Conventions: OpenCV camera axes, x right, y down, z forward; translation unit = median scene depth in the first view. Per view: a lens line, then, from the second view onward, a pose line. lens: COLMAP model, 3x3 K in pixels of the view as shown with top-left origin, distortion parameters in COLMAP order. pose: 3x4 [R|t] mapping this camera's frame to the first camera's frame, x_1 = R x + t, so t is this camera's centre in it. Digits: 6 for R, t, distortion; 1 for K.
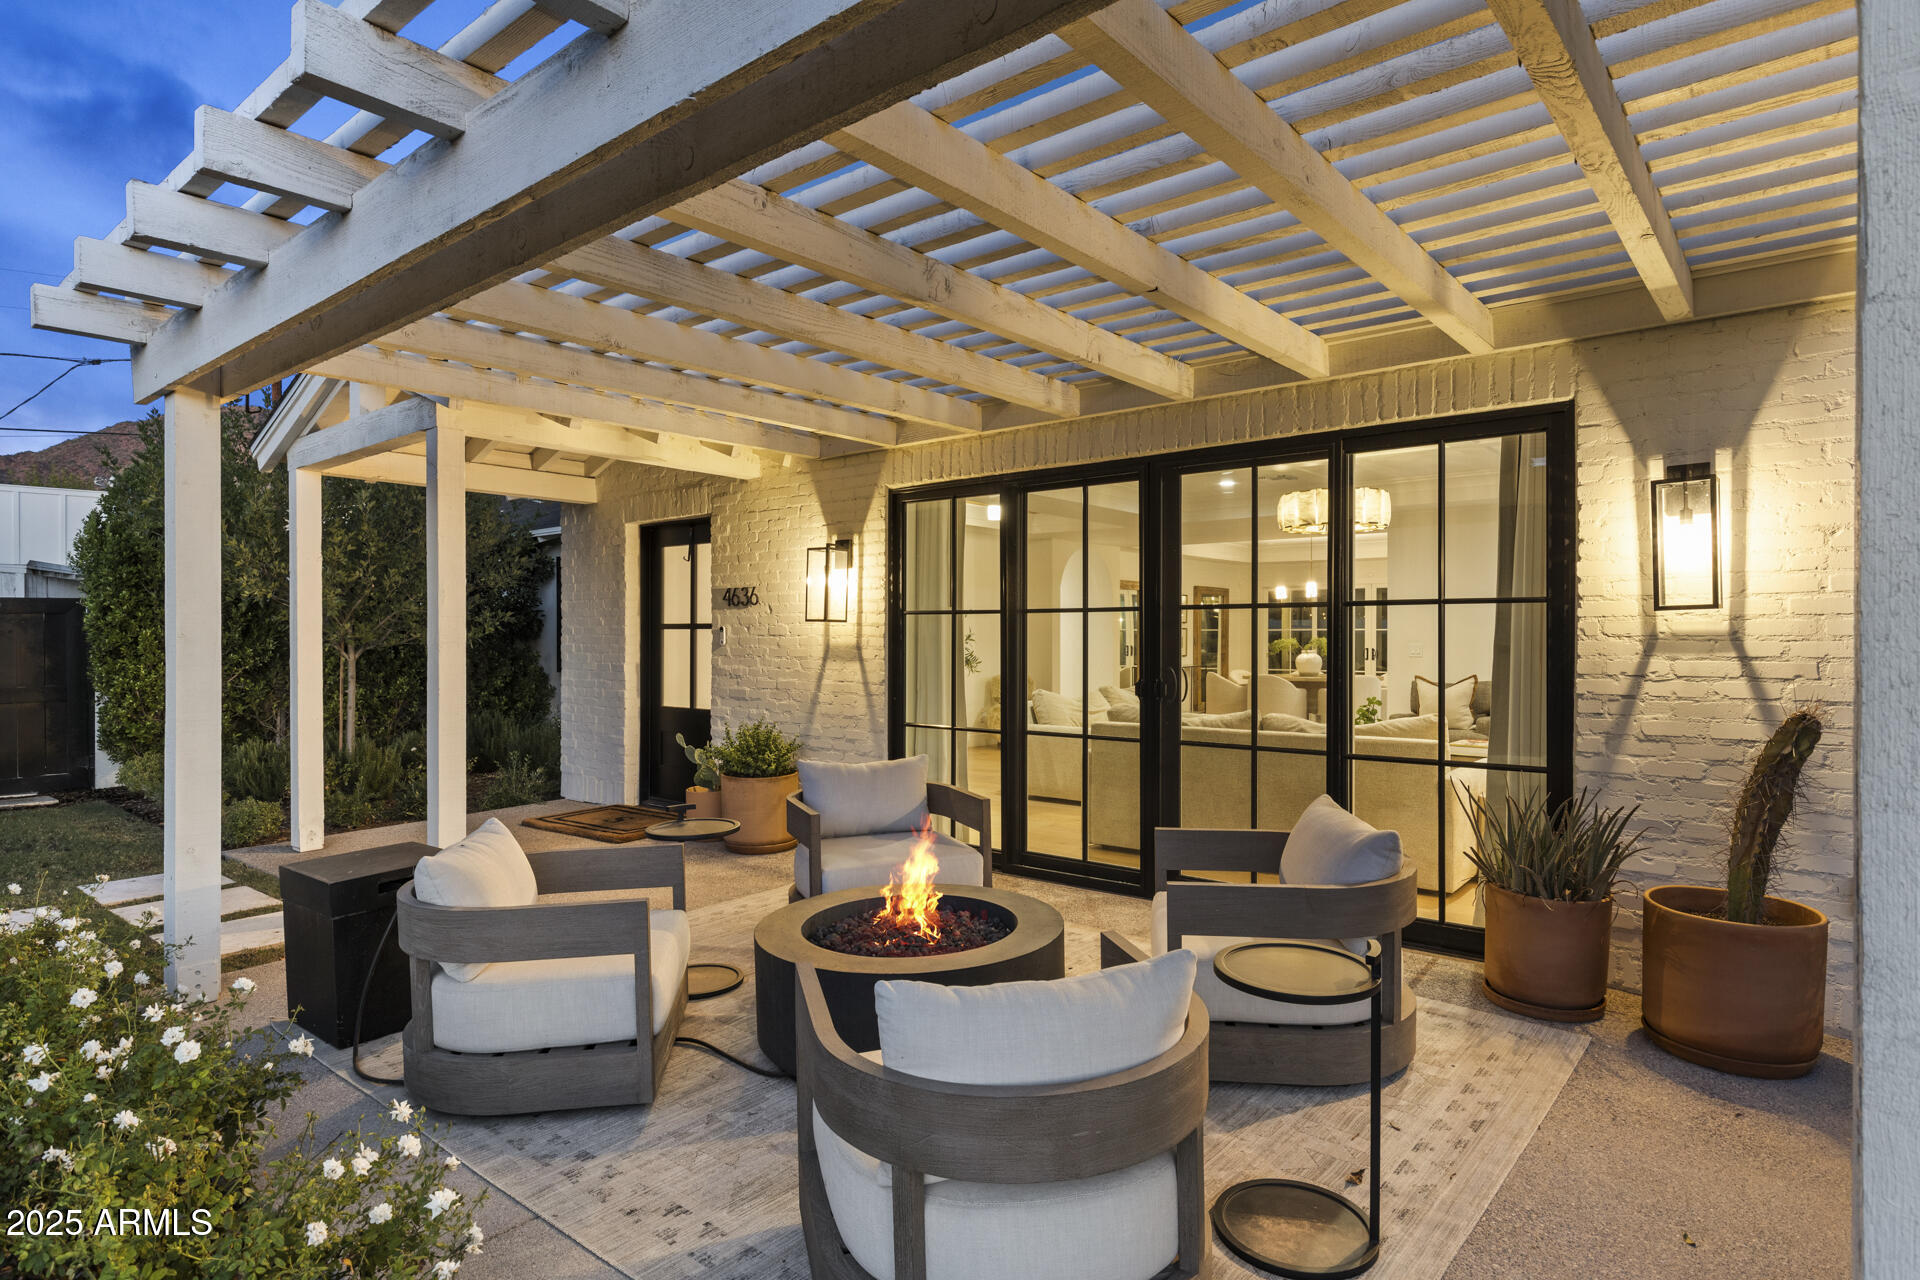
lens RADIAL K [[1053.9, 0, 960.0], [0, 1053.9, 640.0], [0, 0, 1]] dist [-0.001742, -0.000269]
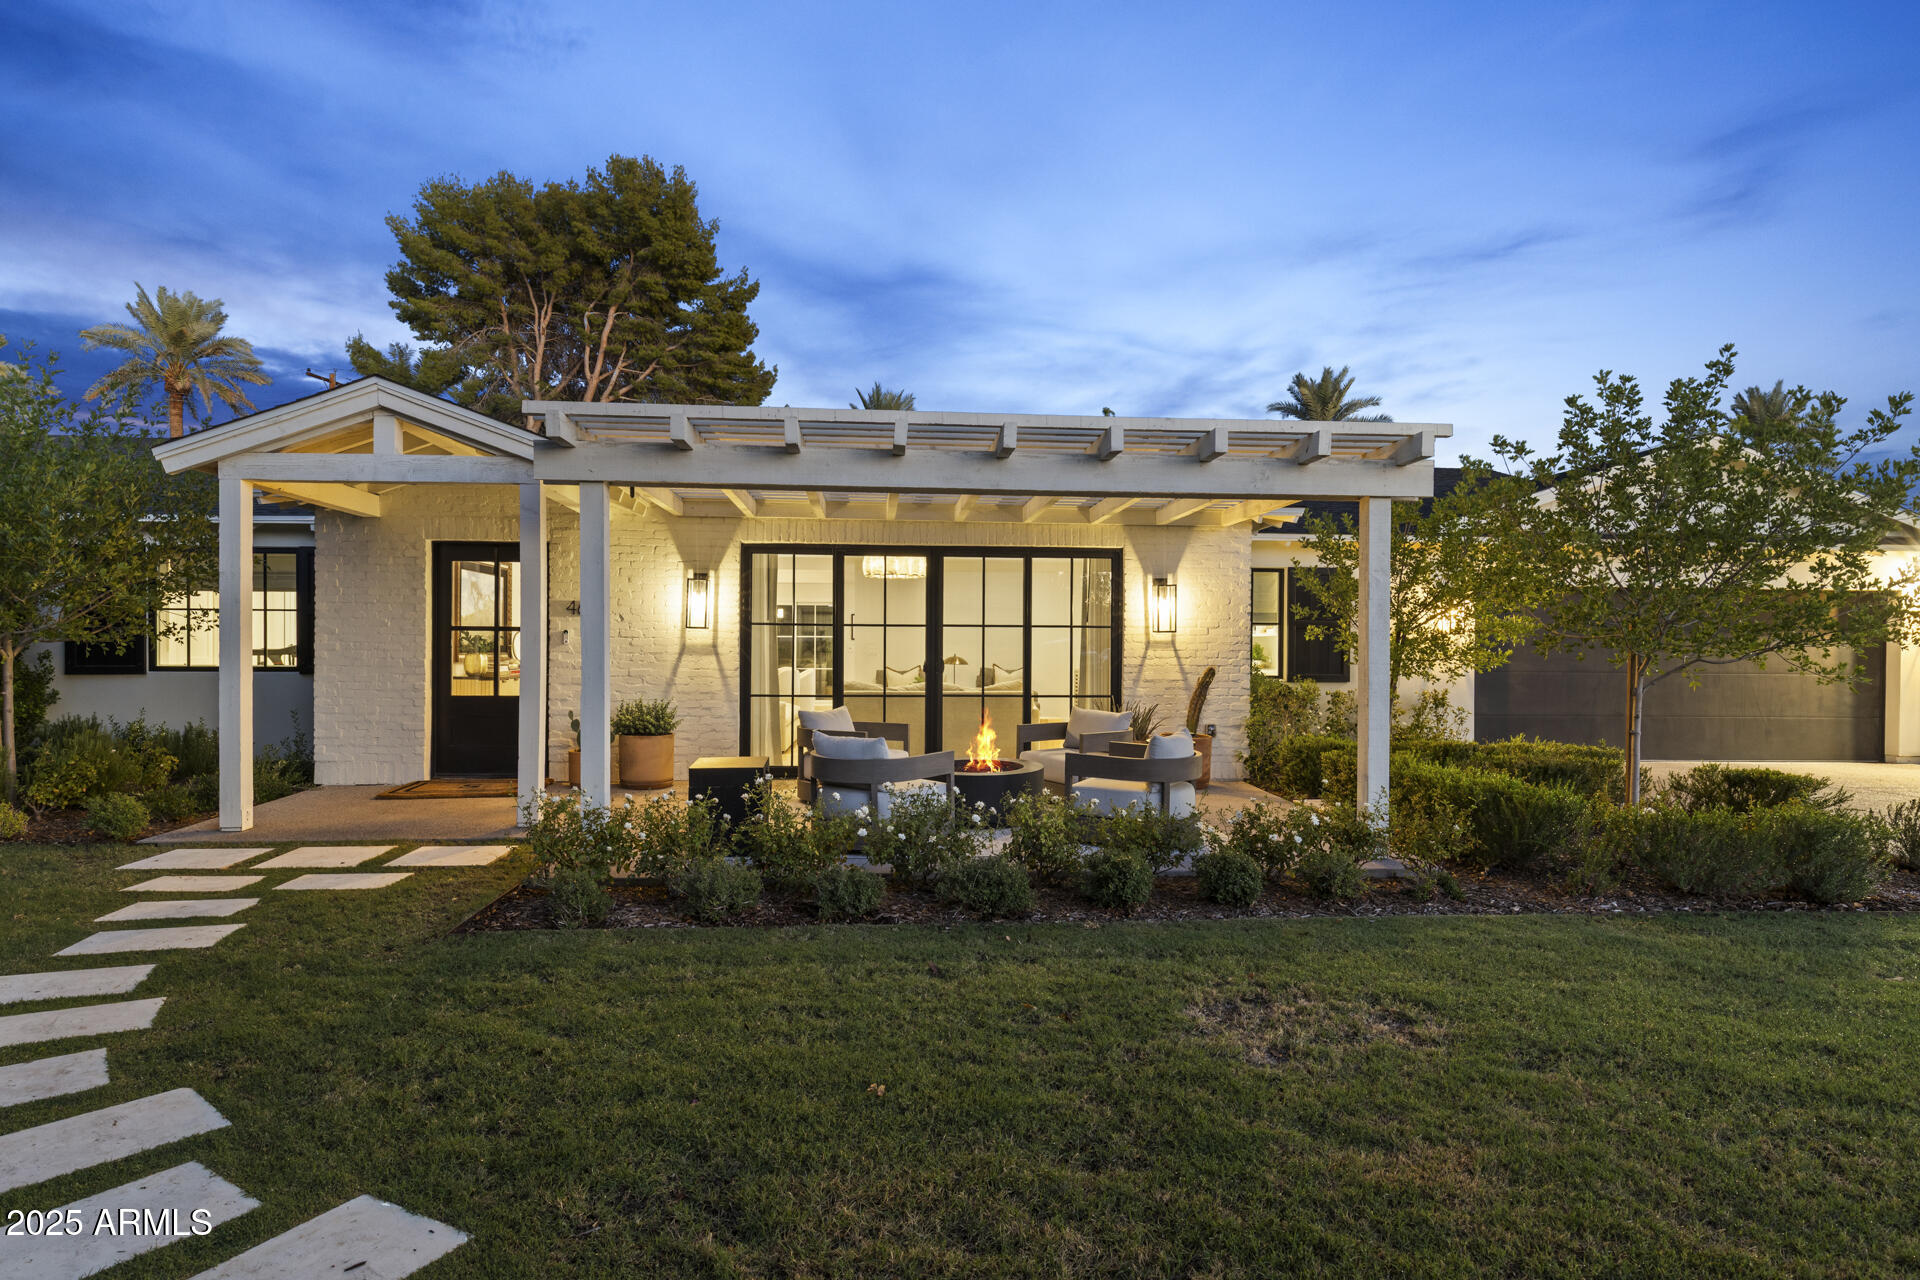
lens RADIAL K [[1002.9, 0, 960.0], [0, 1002.9, 640.0], [0, 0, 1]] dist [-0.005906, -0.000854]
pose [[0.696181, 0.013664, 0.717736, -0.885997], [-0.004247, 0.999880, -0.014916, 0.018536], [-0.717853, 0.007336, 0.696156, -0.244823]]
